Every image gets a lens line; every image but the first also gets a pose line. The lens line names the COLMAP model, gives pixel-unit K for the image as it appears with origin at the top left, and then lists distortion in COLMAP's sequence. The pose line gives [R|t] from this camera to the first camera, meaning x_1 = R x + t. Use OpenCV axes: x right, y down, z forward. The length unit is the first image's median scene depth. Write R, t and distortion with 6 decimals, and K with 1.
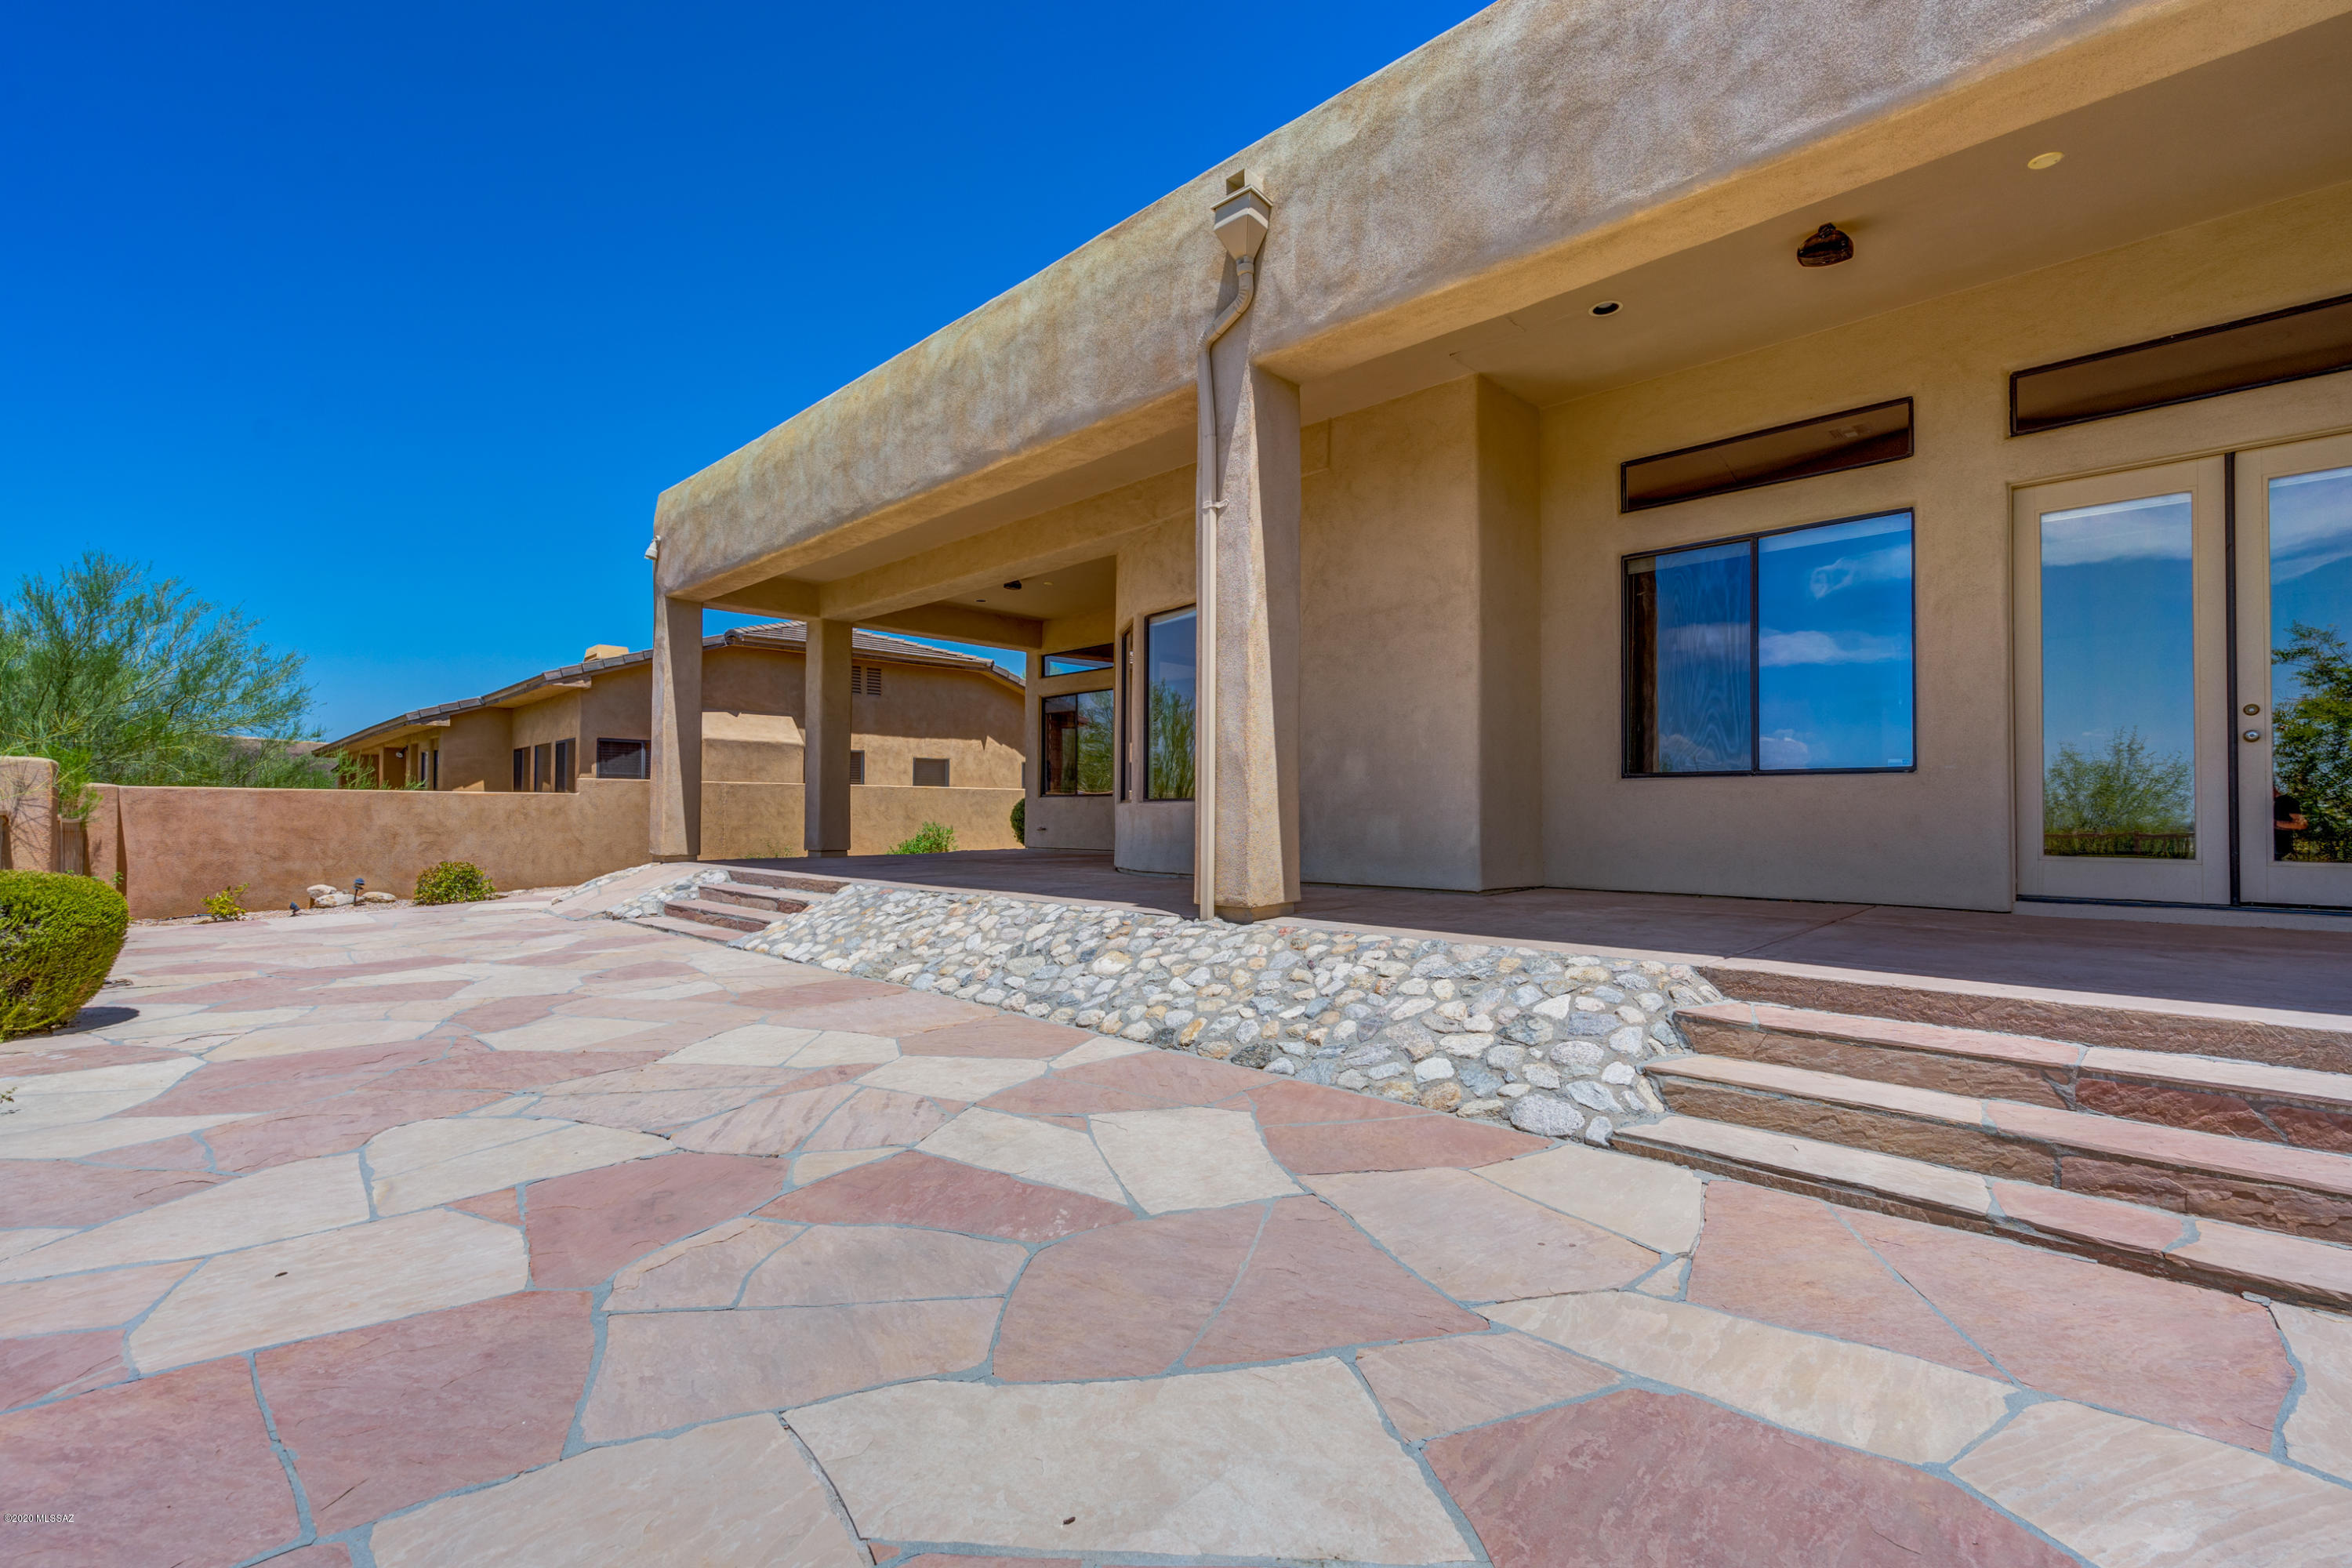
lens RADIAL K [[1058.4, 0, 1176.0], [0, 1058.4, 784.0], [0, 0, 1]] dist [-0.002313, 0.000110]
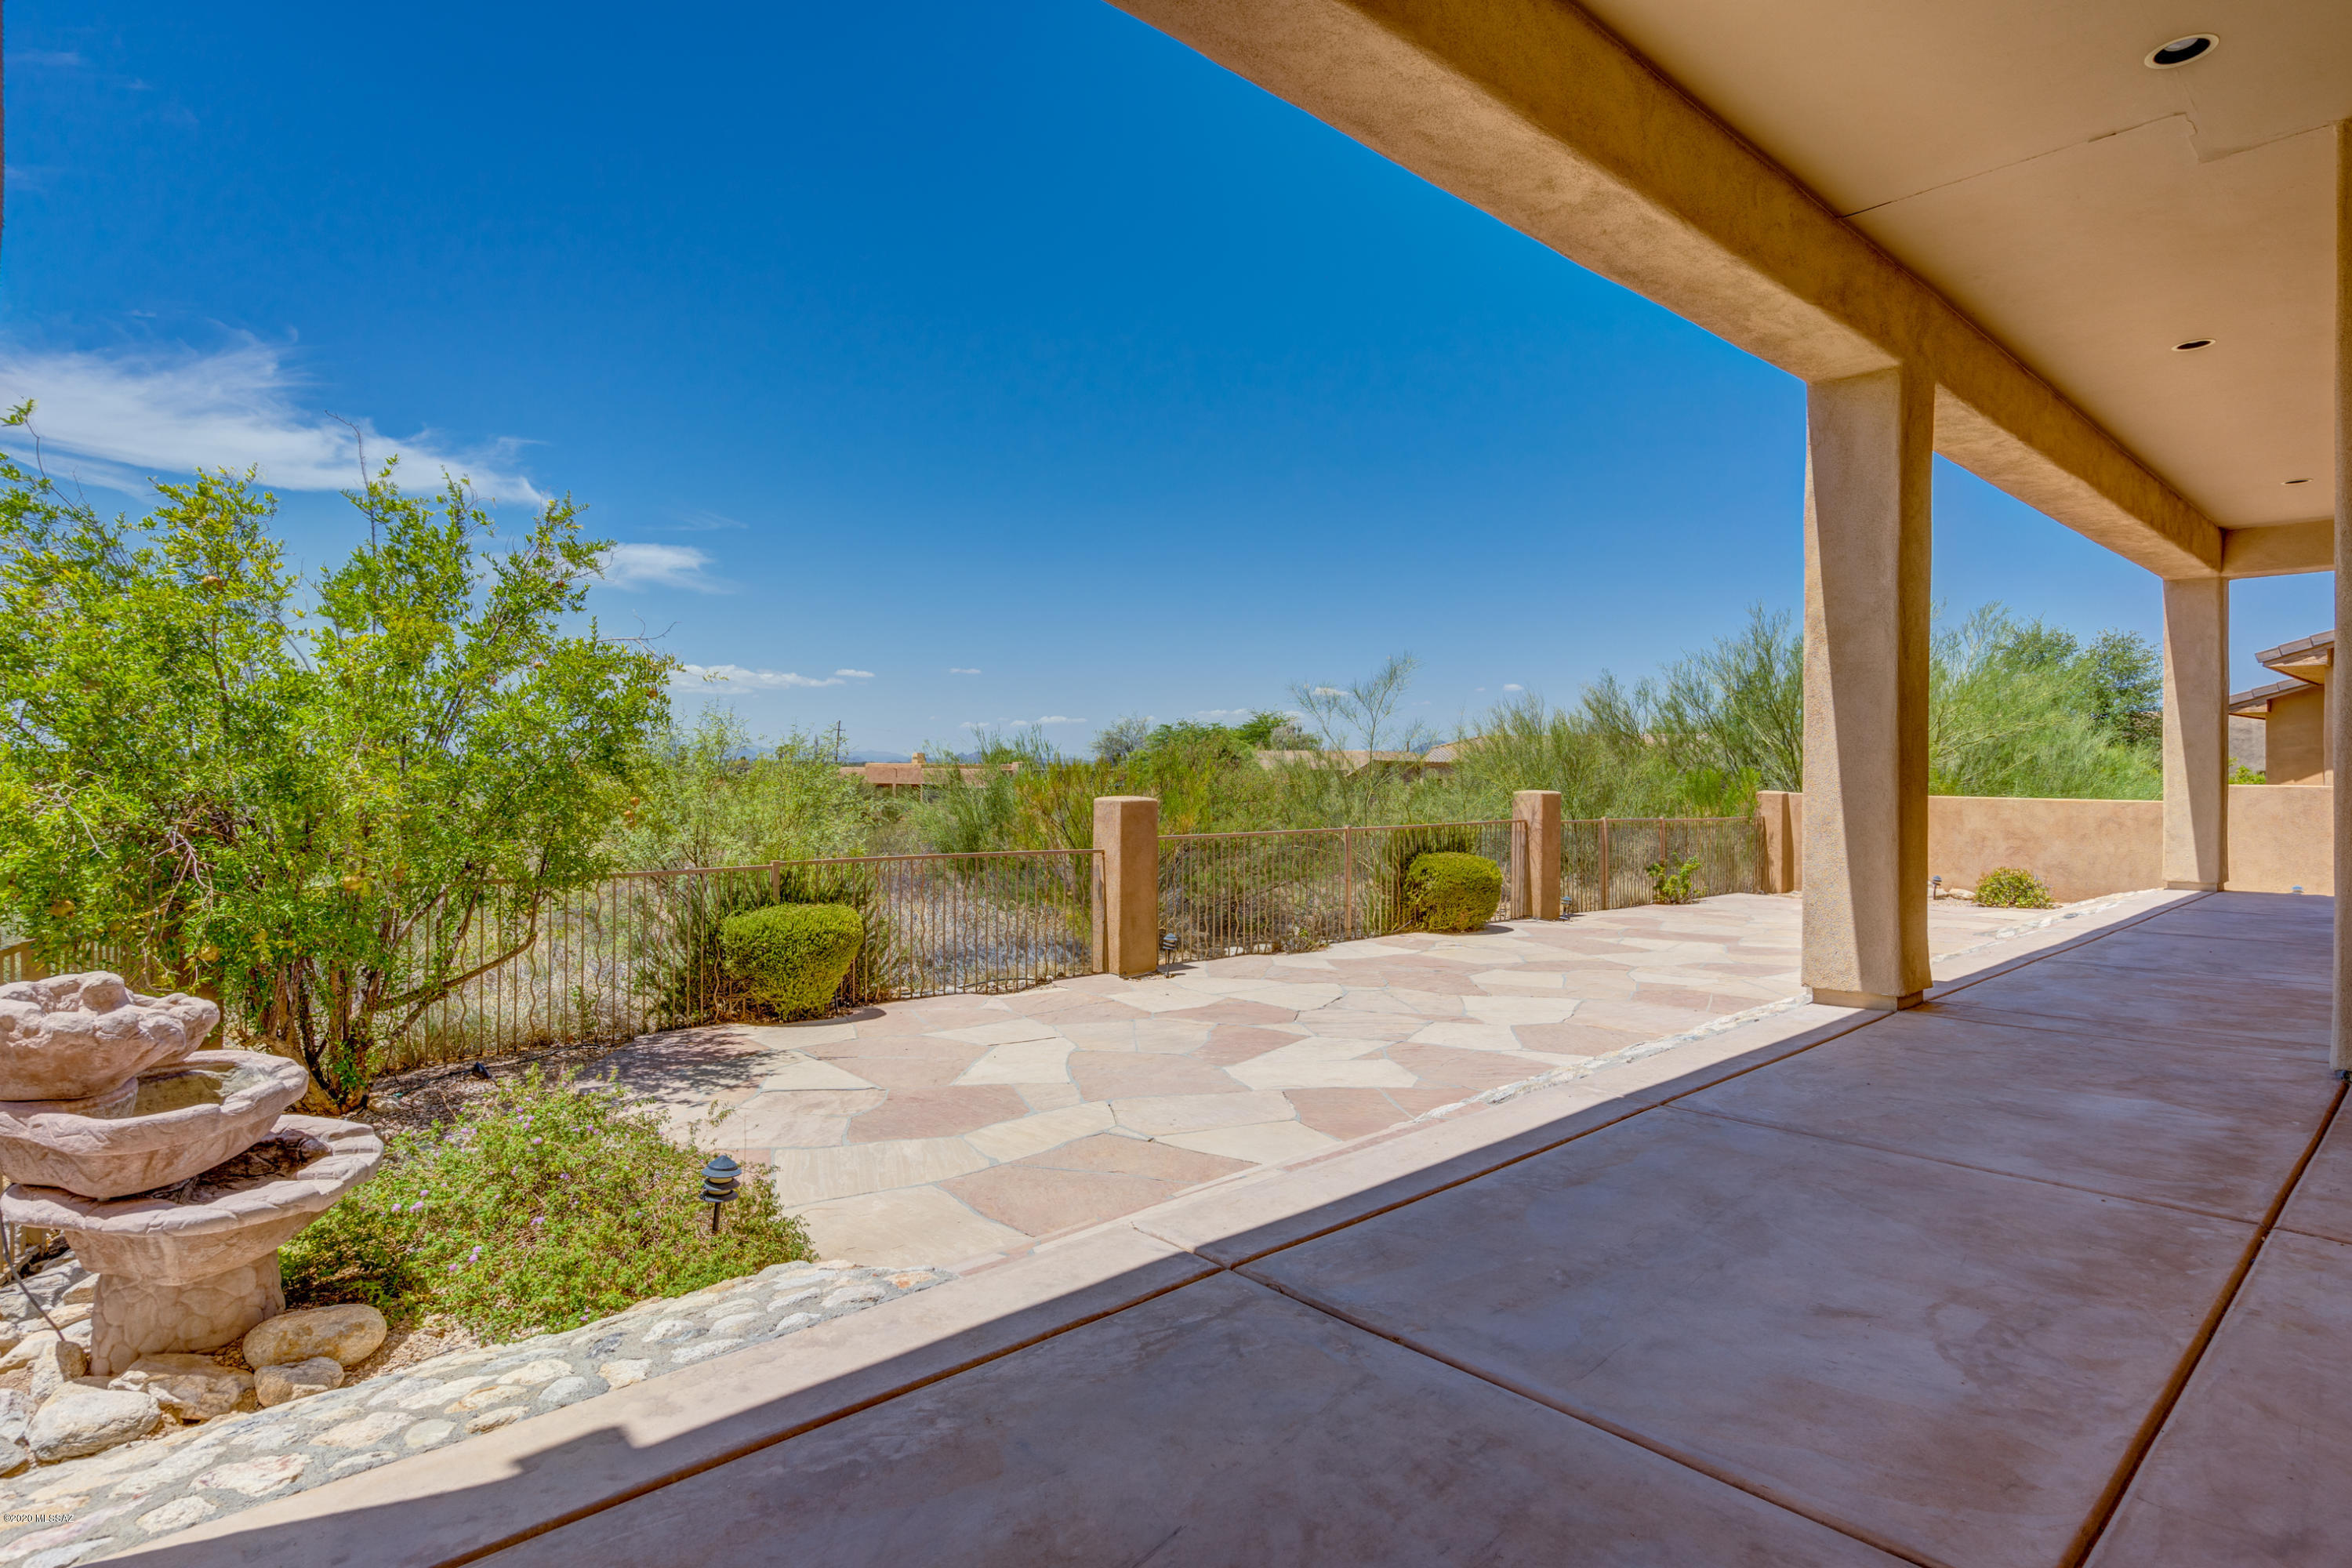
lens RADIAL K [[1217.8, 0, 1176.0], [0, 1217.8, 784.0], [0, 0, 1]] dist [-0.021767, 0.000010]
pose [[-0.049428, 0.015222, -0.998662, 0.552747], [0.015707, 0.999772, 0.014462, -0.039782], [0.998654, -0.014972, -0.049656, 0.253501]]
